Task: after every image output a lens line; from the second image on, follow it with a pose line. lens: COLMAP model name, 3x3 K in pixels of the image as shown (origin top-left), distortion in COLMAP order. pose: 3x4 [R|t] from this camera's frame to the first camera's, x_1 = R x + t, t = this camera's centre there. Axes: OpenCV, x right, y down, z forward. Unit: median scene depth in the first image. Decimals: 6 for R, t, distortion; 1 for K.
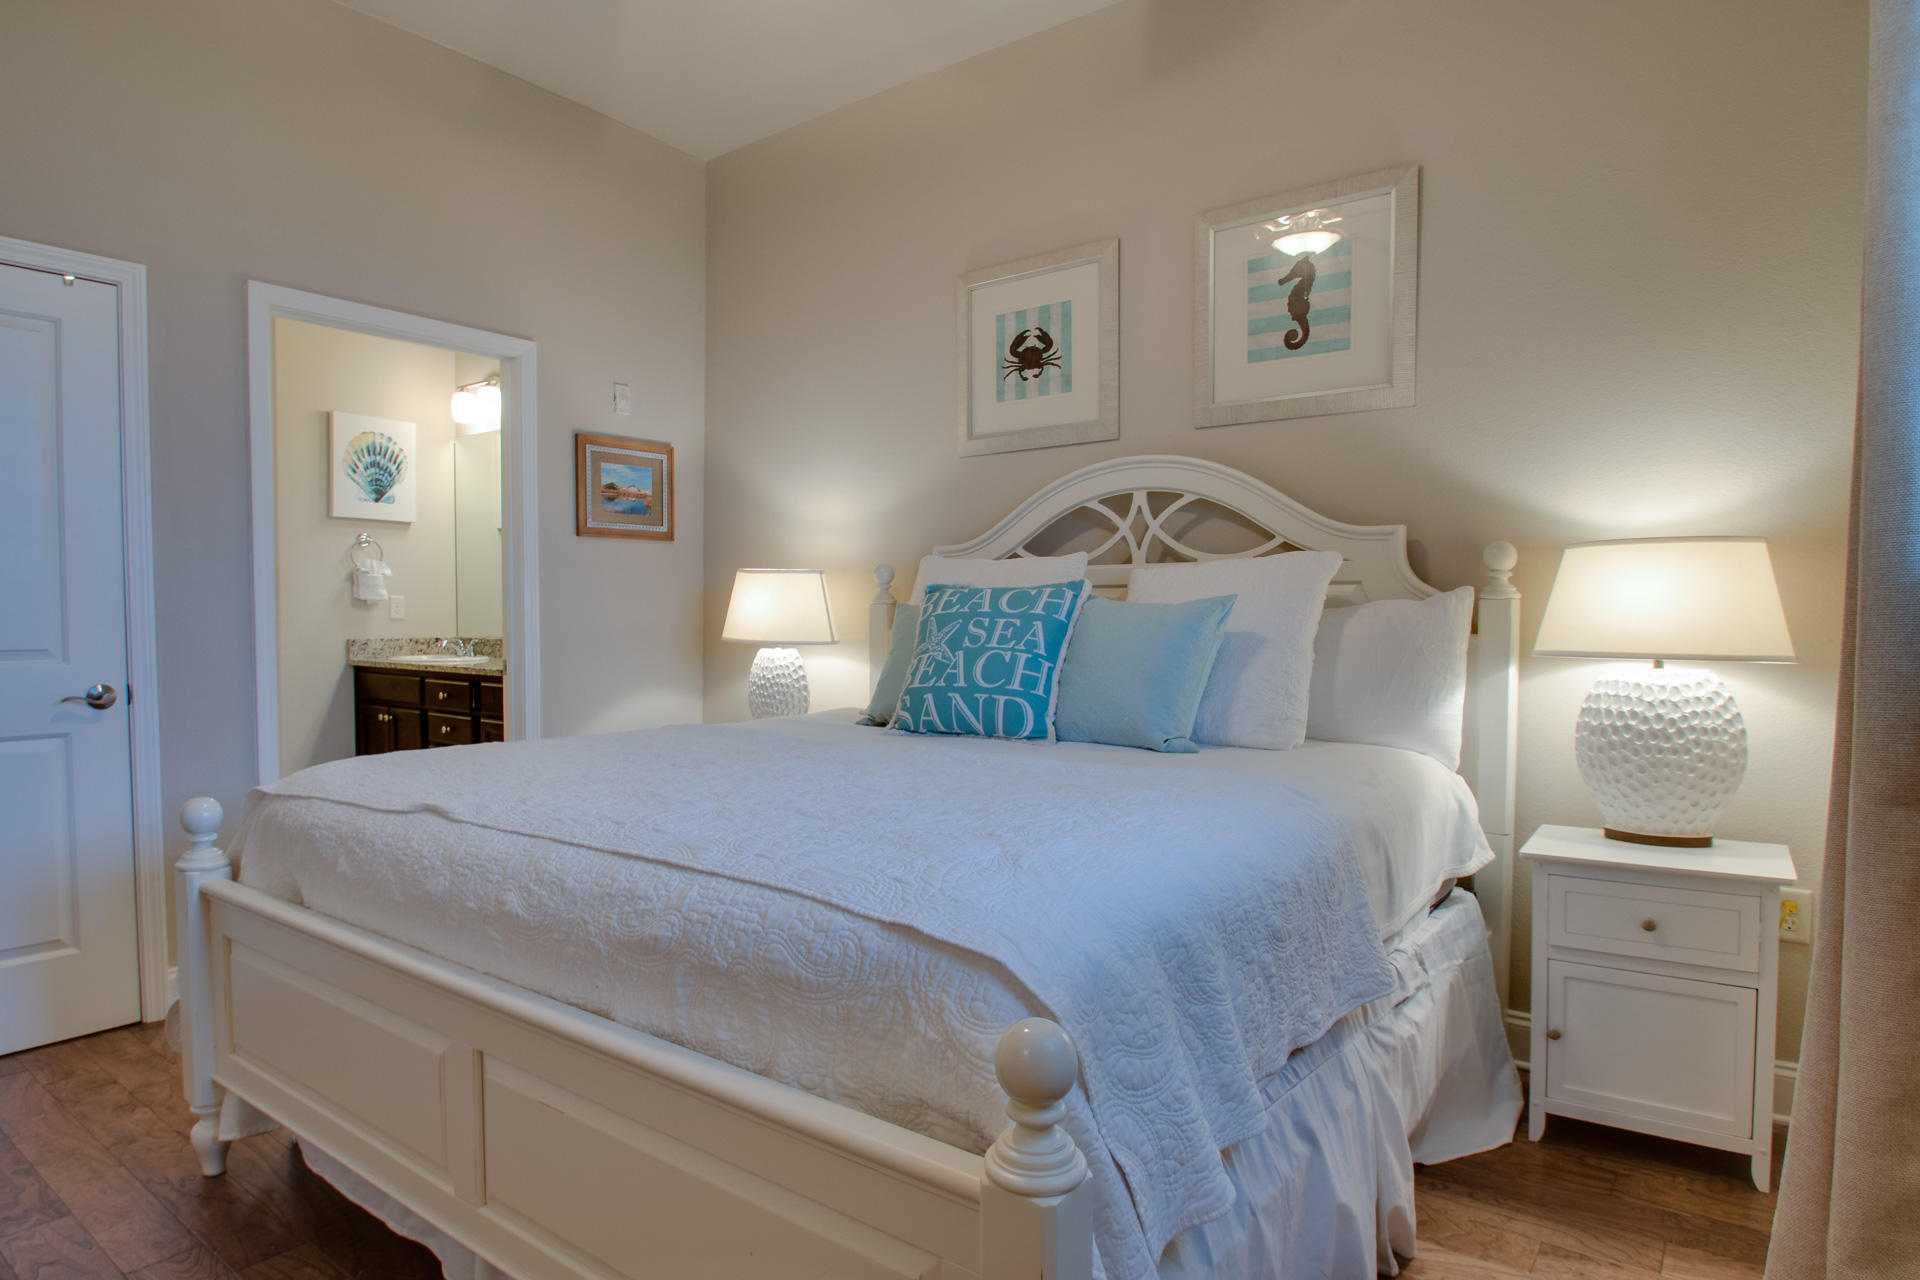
lens RADIAL K [[1110.7, 0, 981.0], [0, 1110.7, 617.5], [0, 0, 1]] dist [-0.026803, -0.000558]
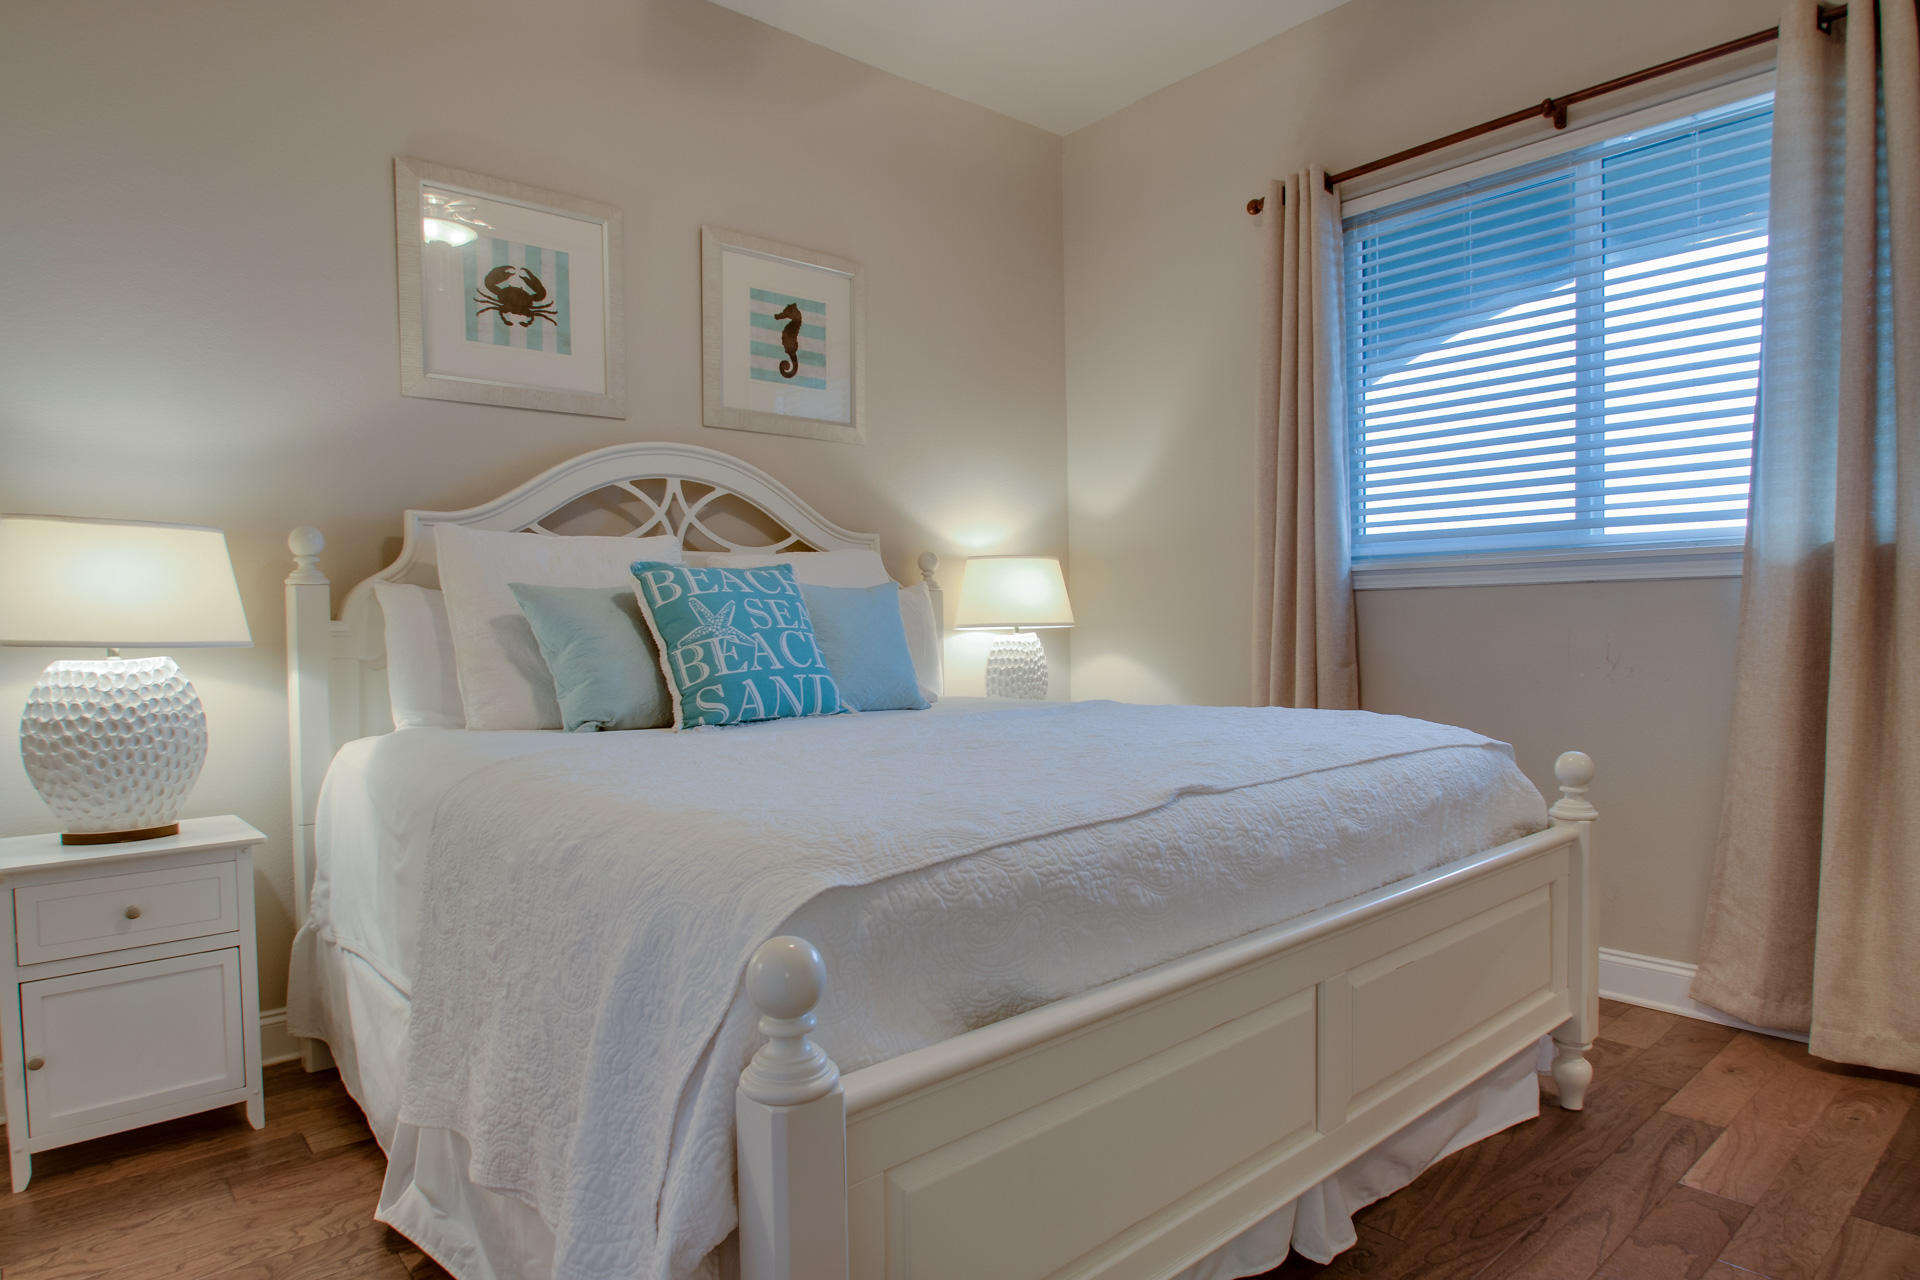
lens RADIAL K [[1092.1, 0, 939.8], [0, 1092.1, 657.6], [0, 0, 1]] dist [-0.008405, -0.012393]
pose [[0.268075, -0.038484, 0.962629, -0.700819], [-0.009523, 0.999047, 0.042592, 0.005765], [-0.963351, -0.020585, 0.267453, 0.447665]]
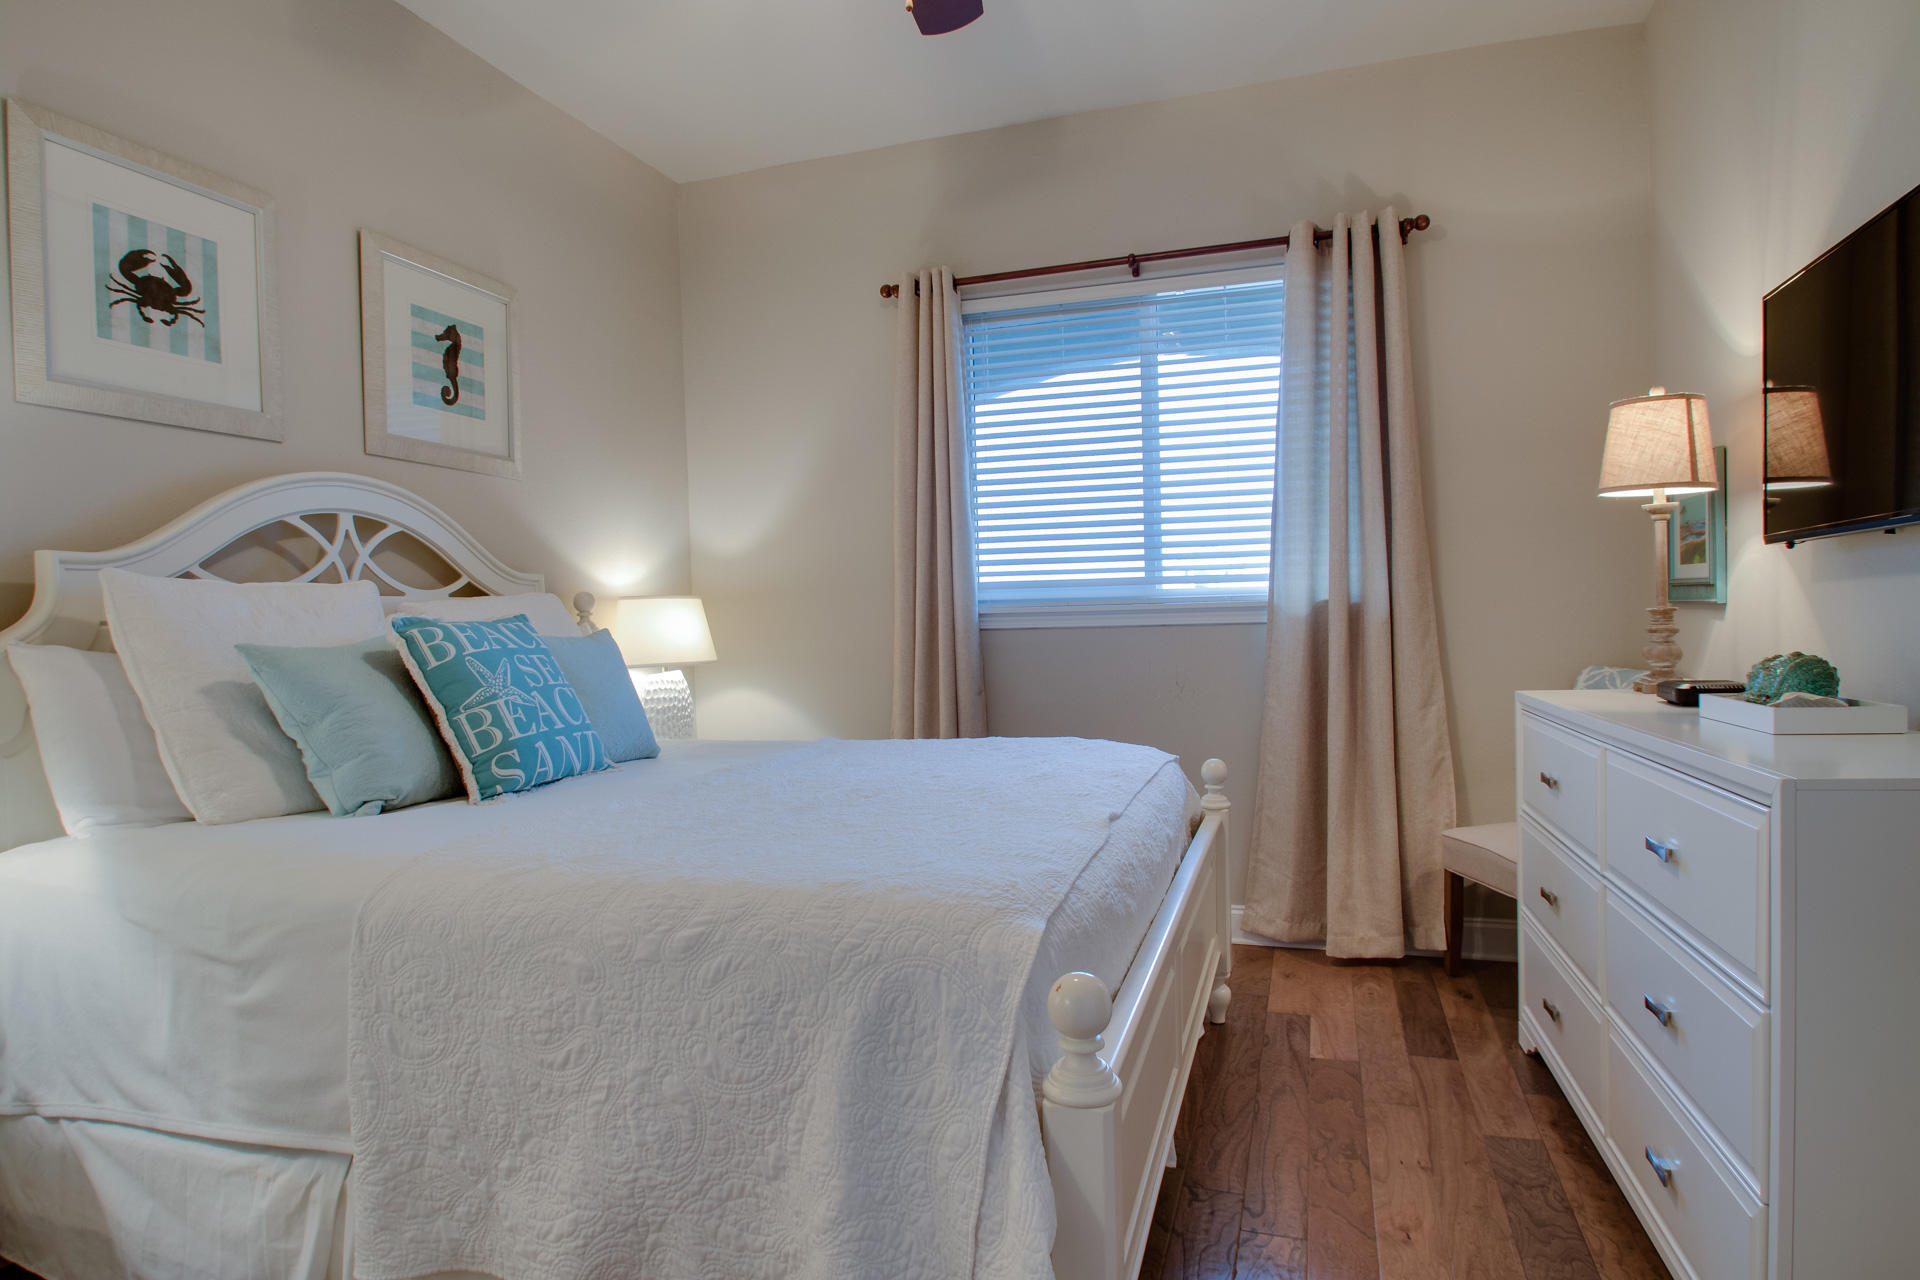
lens RADIAL K [[1092.1, 0, 939.8], [0, 1092.1, 657.6], [0, 0, 1]] dist [-0.008405, -0.012393]
pose [[-0.264773, -0.028967, 0.963876, -0.767233], [-0.001858, 0.999562, 0.029529, -0.021645], [-0.964309, 0.006027, -0.264711, 0.702458]]
